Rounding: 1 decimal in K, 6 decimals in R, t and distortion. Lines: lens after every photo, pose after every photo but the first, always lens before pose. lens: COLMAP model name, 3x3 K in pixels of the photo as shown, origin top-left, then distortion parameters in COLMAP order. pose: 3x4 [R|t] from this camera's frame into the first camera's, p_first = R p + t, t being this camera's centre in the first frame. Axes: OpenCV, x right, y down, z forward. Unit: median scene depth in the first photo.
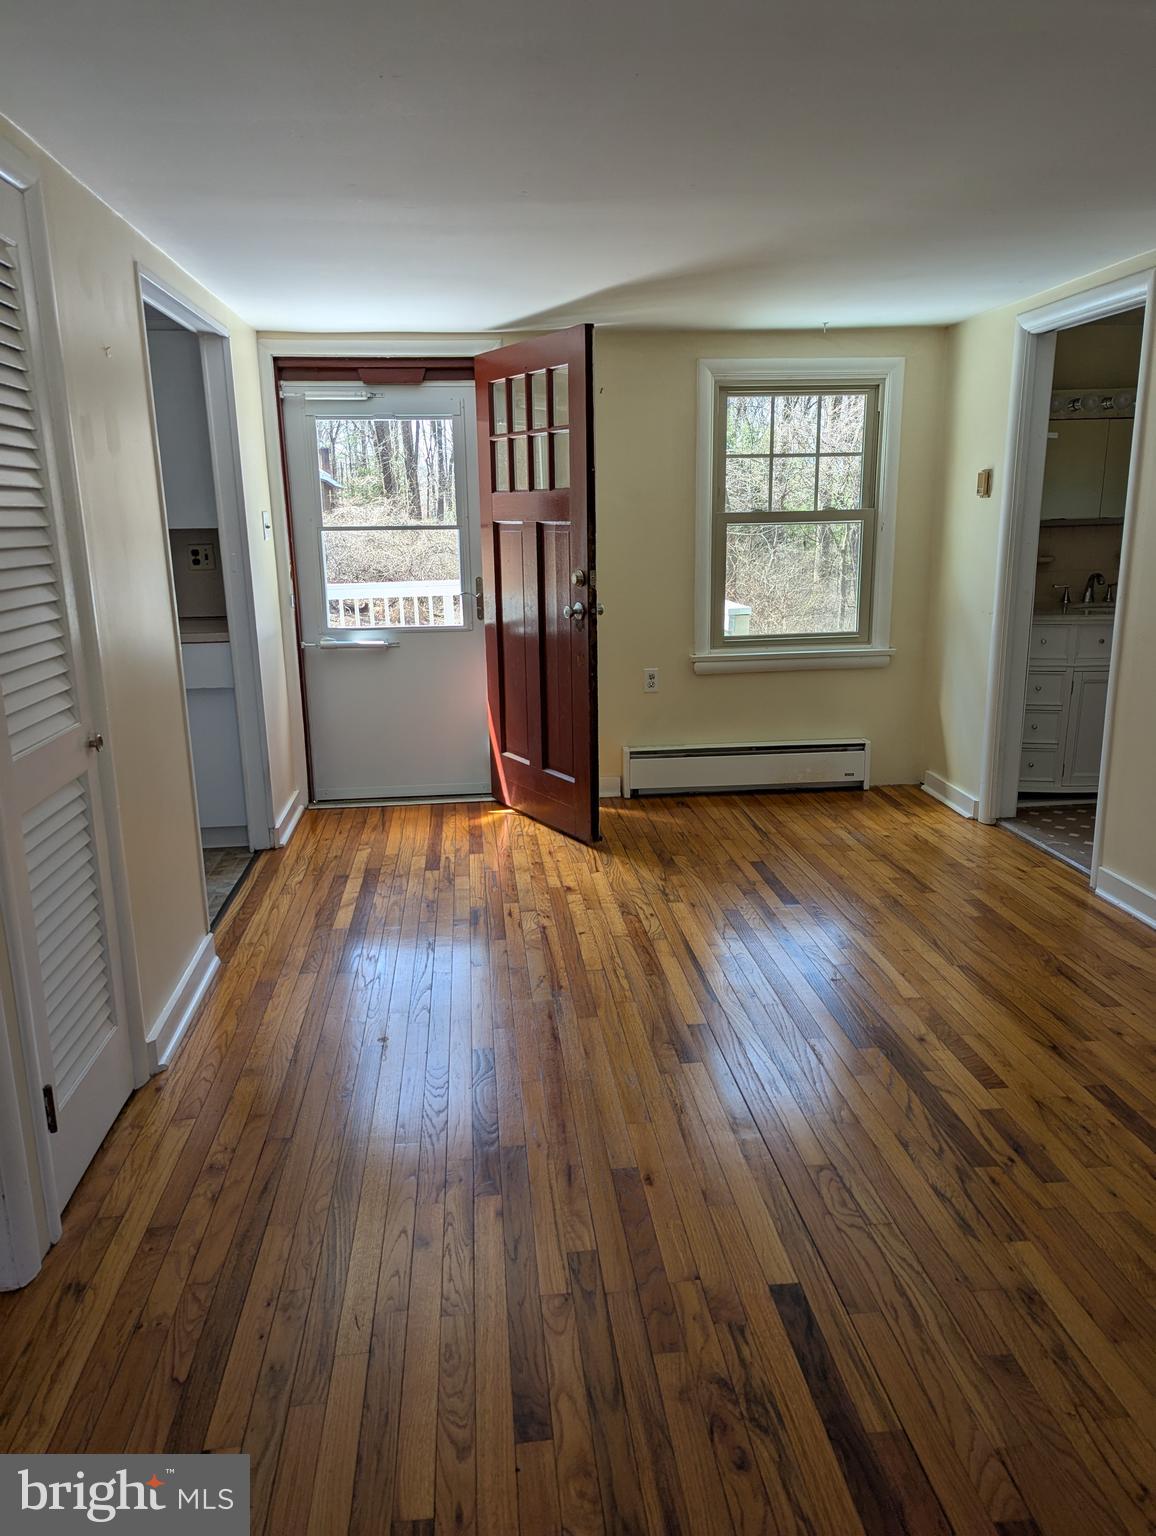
lens RADIAL K [[1077.3, 0, 573.0], [0, 1077.3, 751.3], [0, 0, 1]] dist [0.056032, -0.043041]
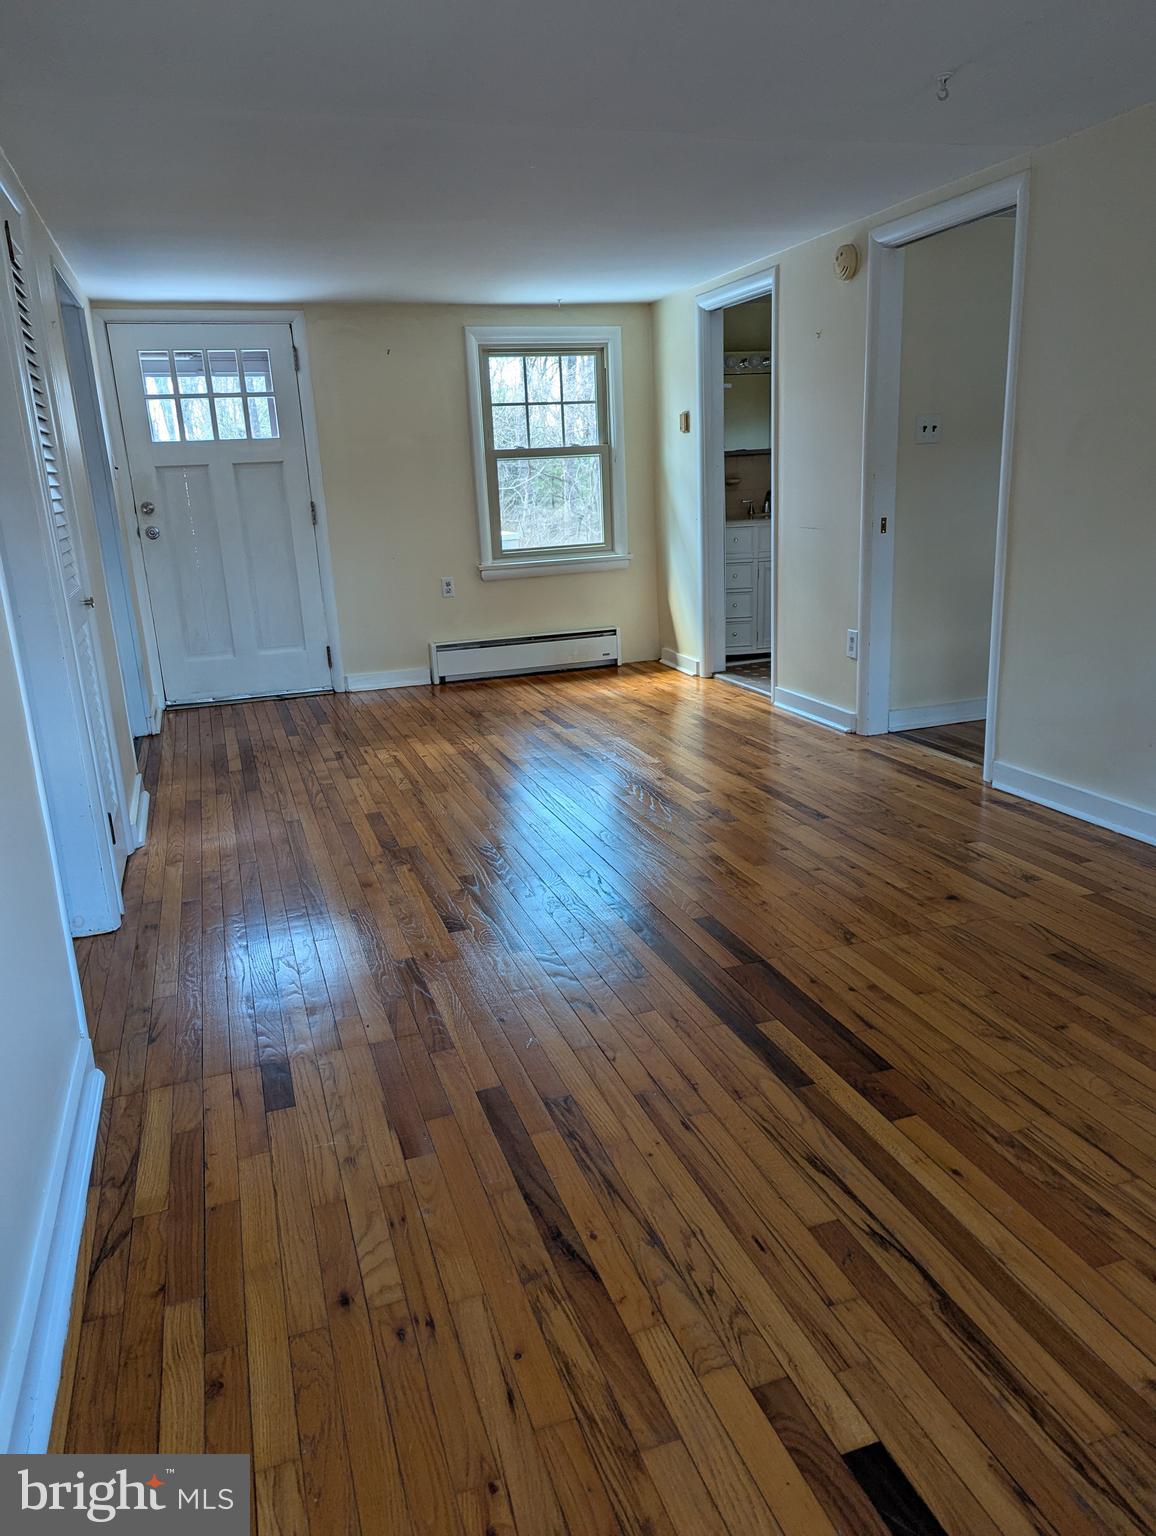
lens RADIAL K [[1071.6, 0, 590.0], [0, 1071.6, 757.6], [0, 0, 1]] dist [0.070410, -0.057541]
pose [[0.970584, -0.088425, 0.223938, -0.070718], [0.080327, 0.995751, 0.045036, 0.096316], [-0.226969, -0.025723, 0.973562, -0.283396]]
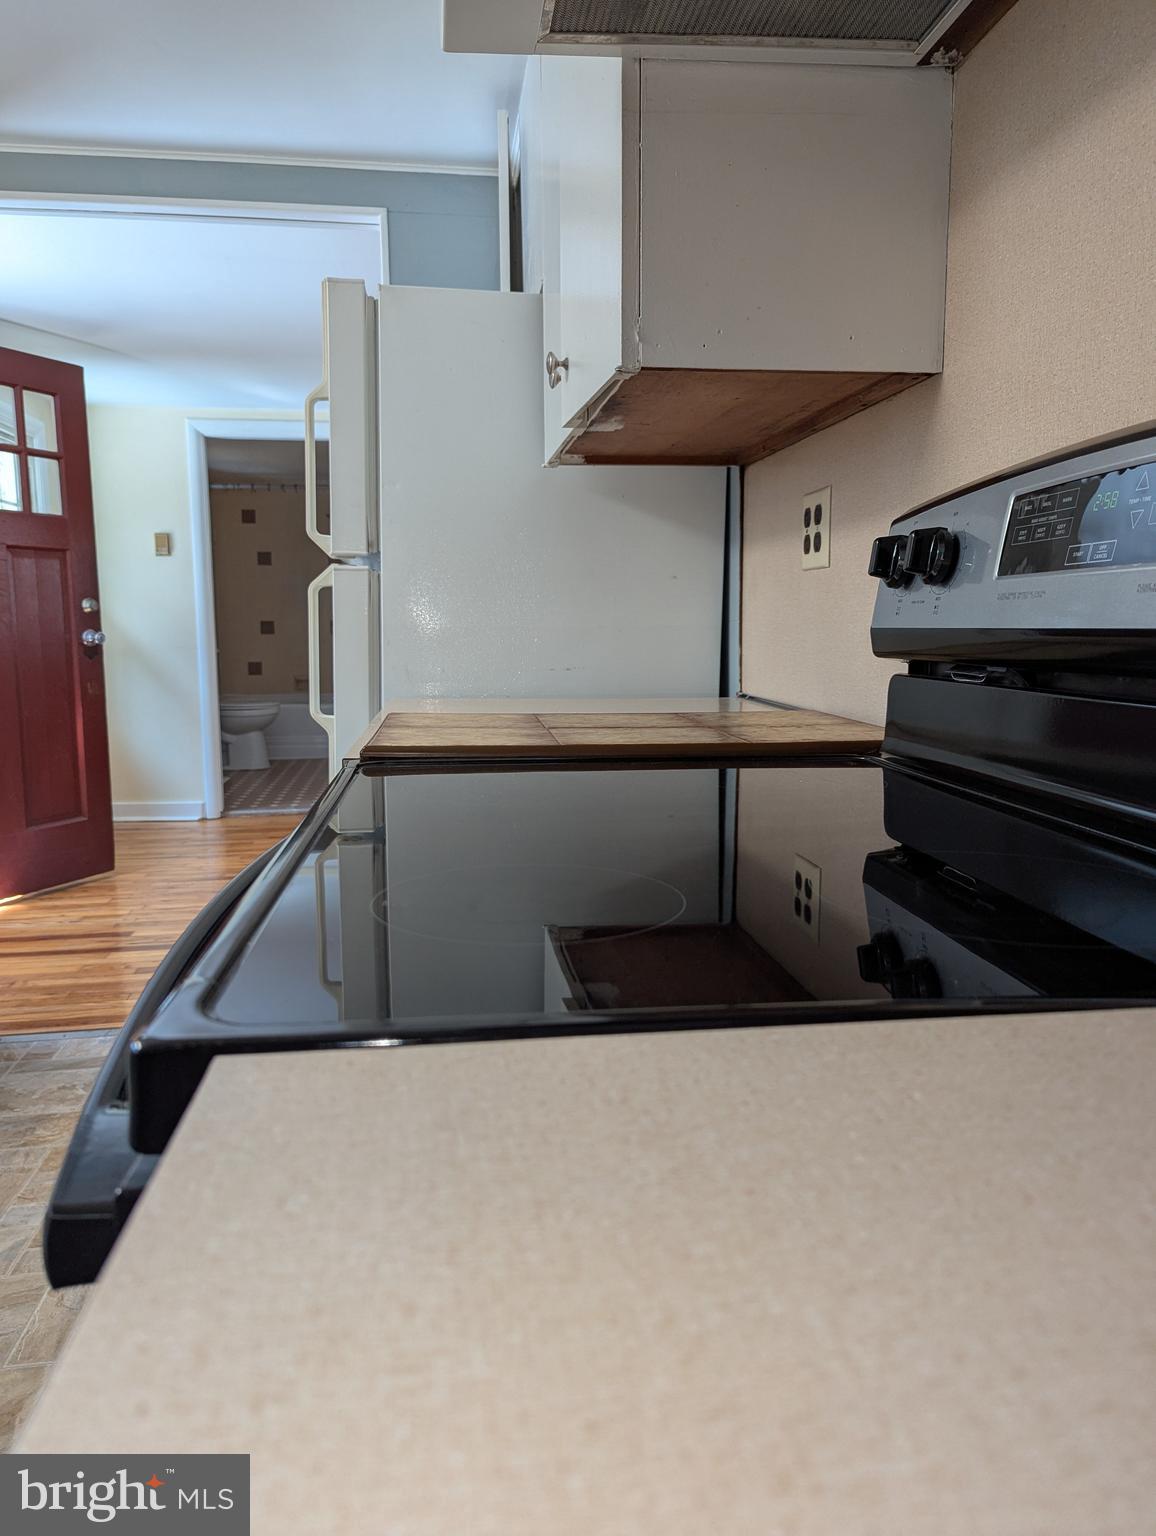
lens RADIAL K [[1077.3, 0, 573.0], [0, 1077.3, 751.3], [0, 0, 1]] dist [0.056032, -0.043041]
pose [[-0.033380, -0.106071, 0.993798, -0.866590], [0.223627, 0.968349, 0.110866, -0.053982], [-0.974103, 0.225941, -0.008603, 0.610775]]
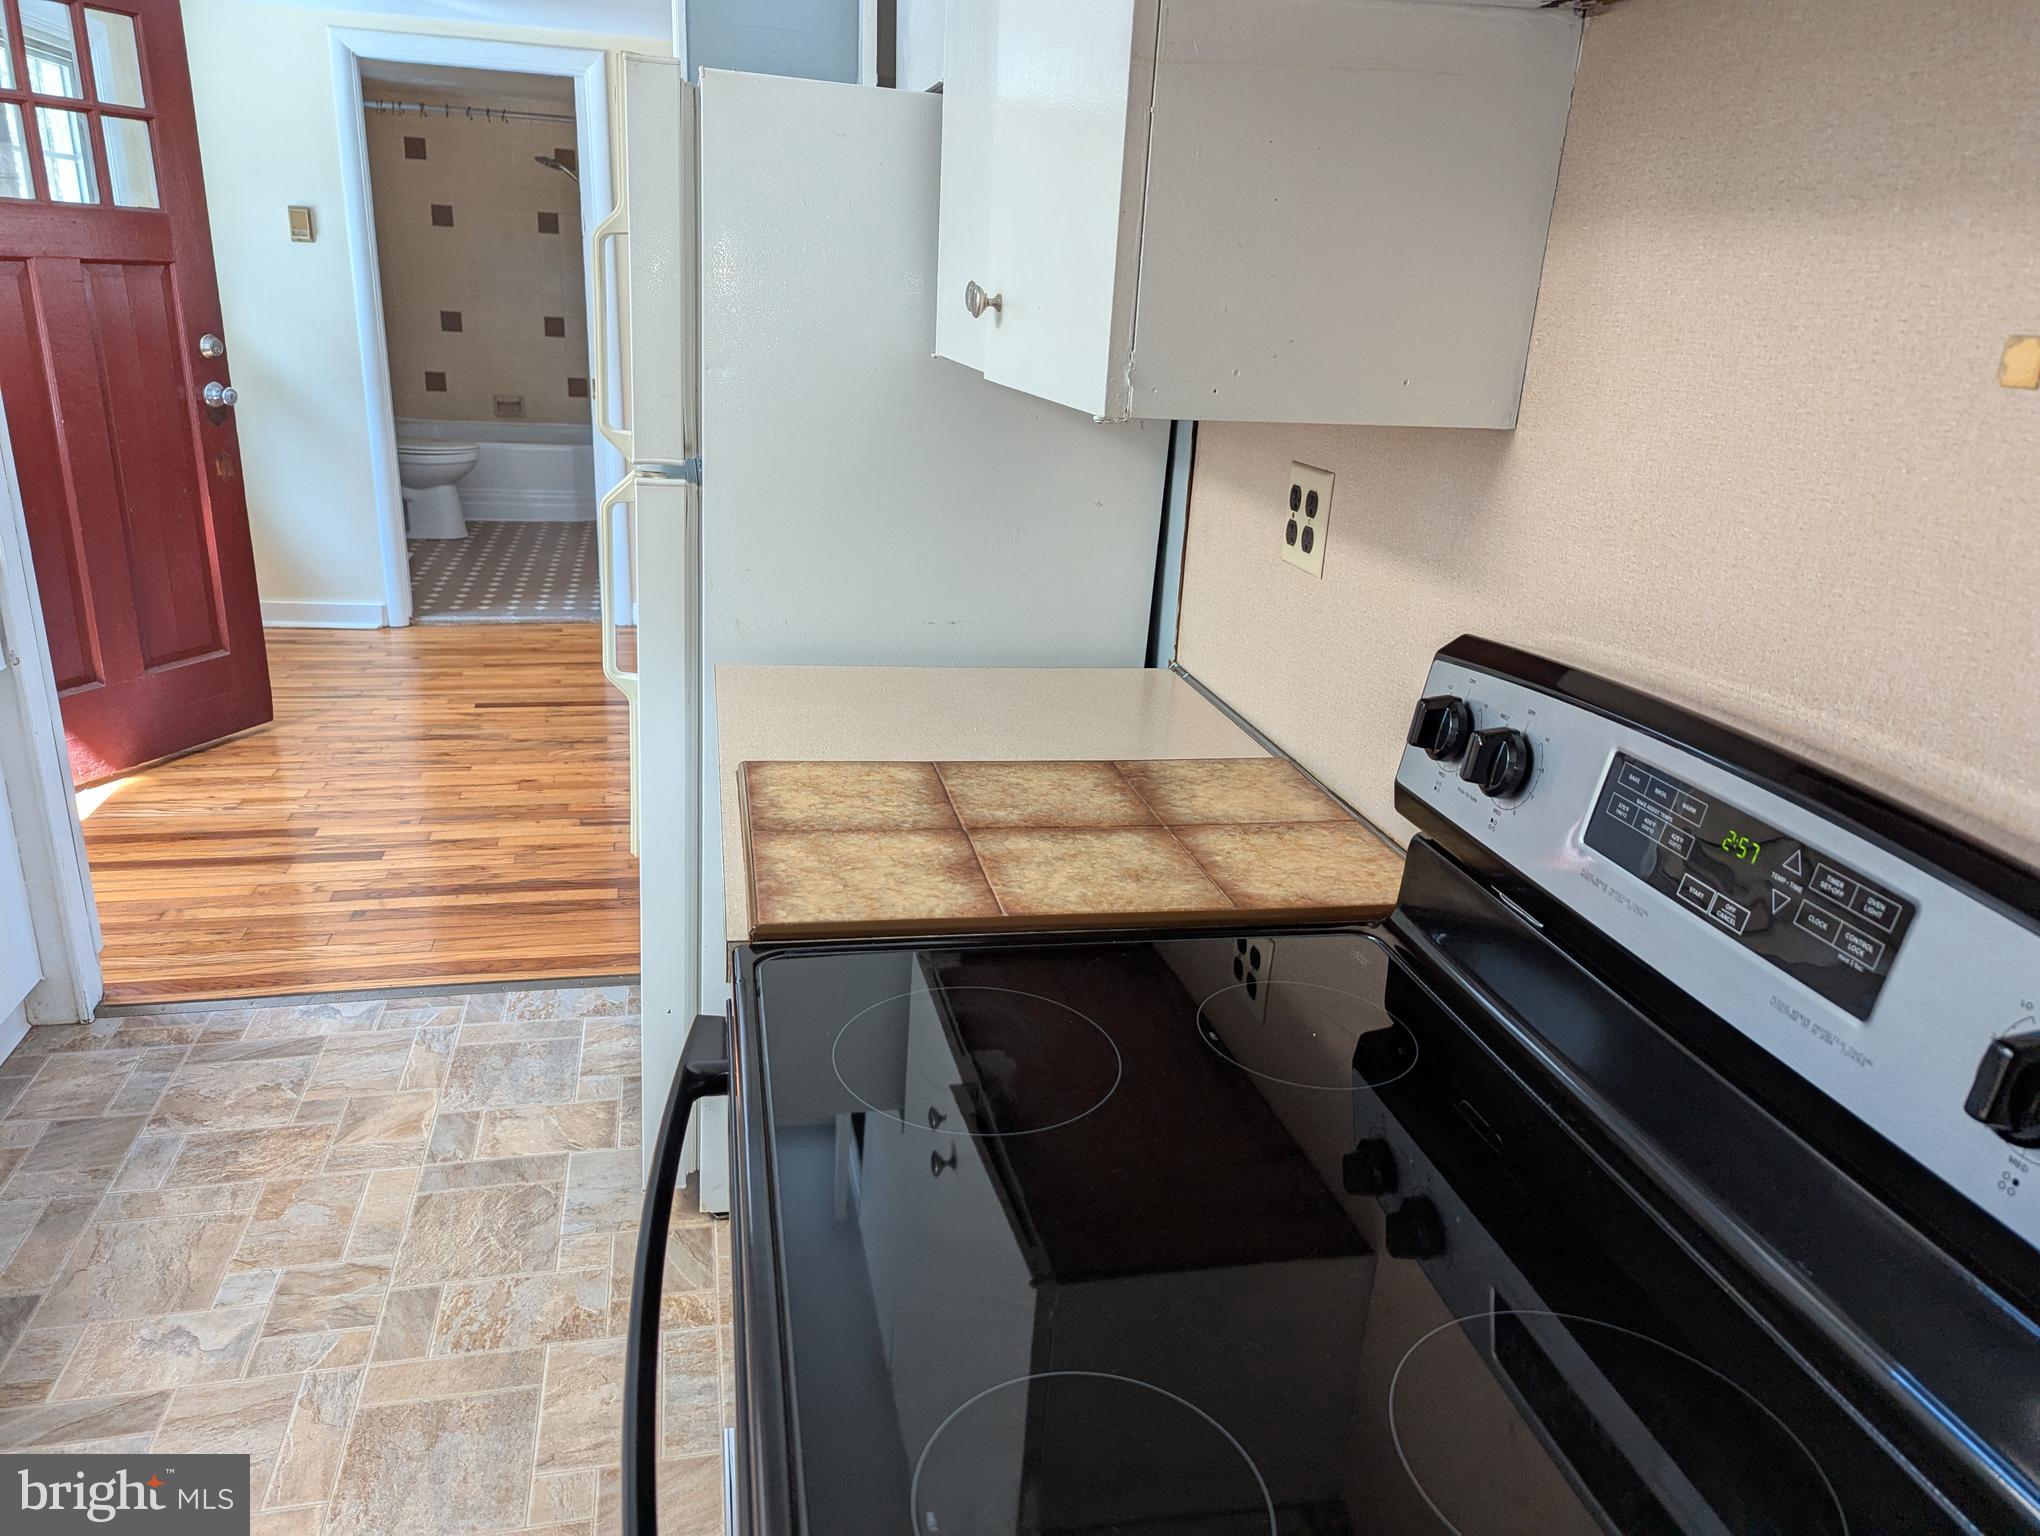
lens RADIAL K [[1423.2, 0, 1010.3], [0, 1423.2, 780.6], [0, 0, 1]] dist [0.070410, -0.057541]
pose [[-0.124698, -0.322104, 0.938456, -0.856181], [0.168125, 0.925301, 0.339928, -0.137840], [-0.977847, 0.200166, -0.061229, 0.620574]]
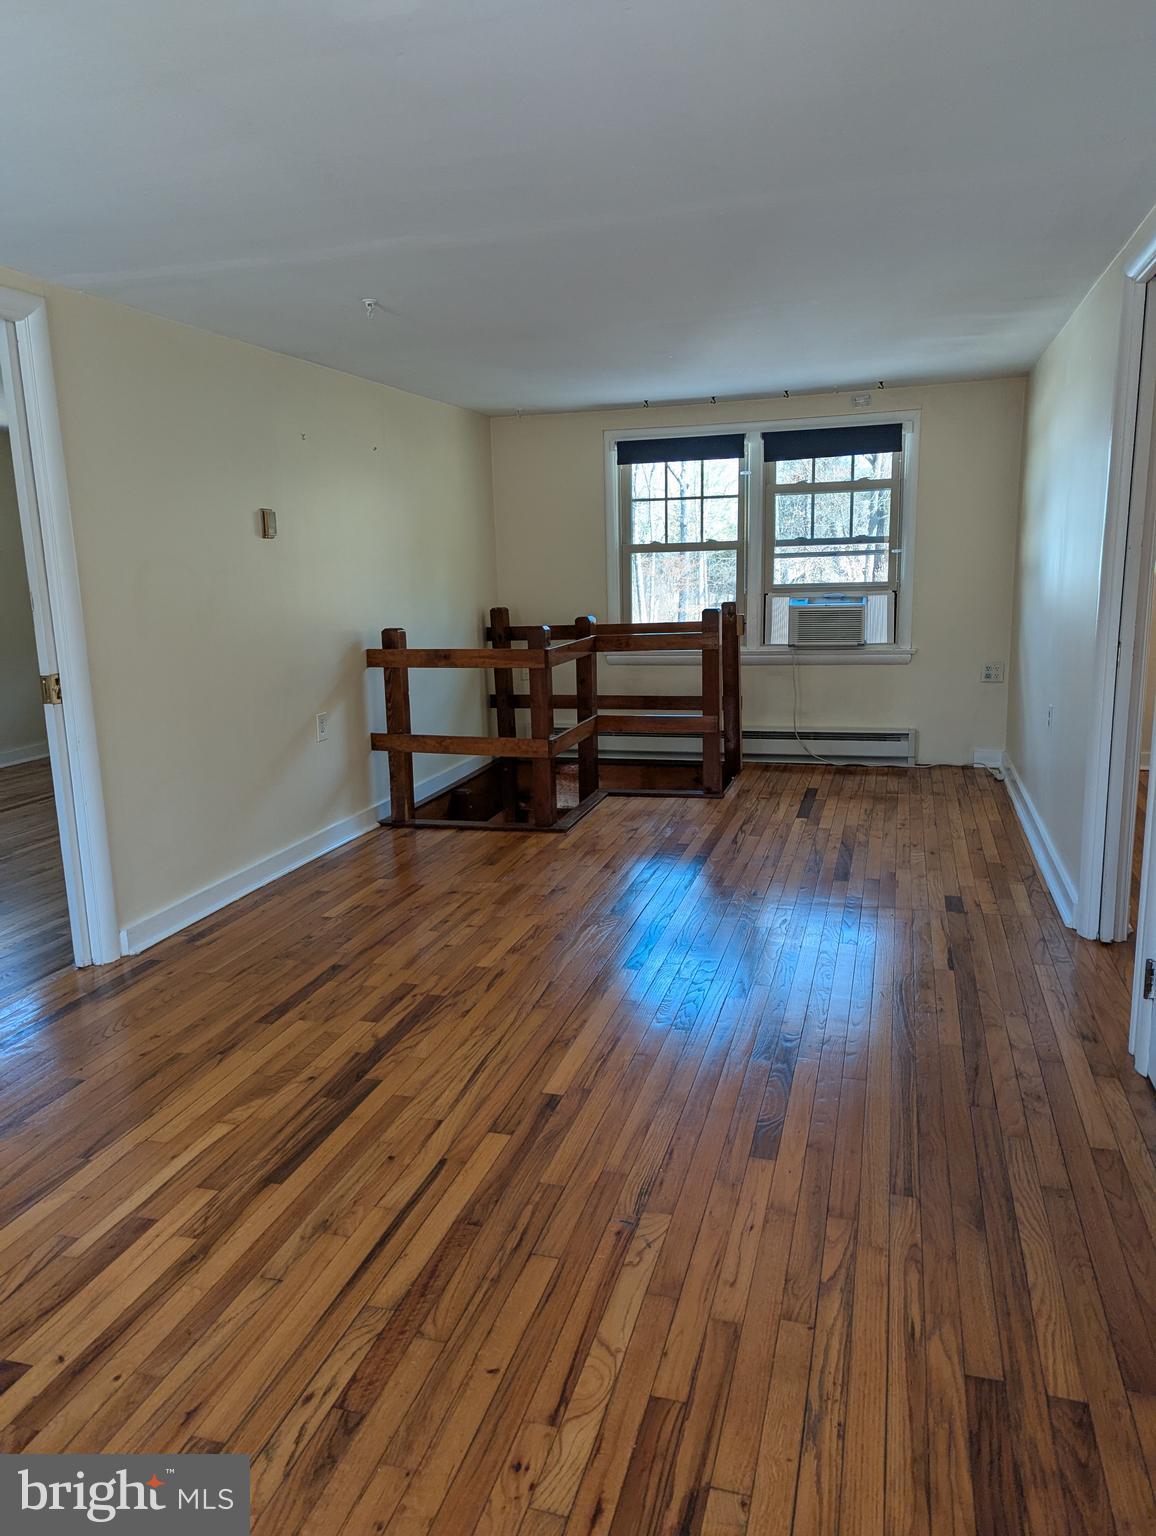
lens RADIAL K [[1059.8, 0, 582.6], [0, 1059.8, 828.6], [0, 0, 1]] dist [0.046892, -0.040236]
pose [[-0.926753, -0.048253, 0.372559, -0.149003], [0.126656, 0.893521, 0.430788, -0.189487], [-0.353676, 0.446421, -0.821962, 0.971717]]
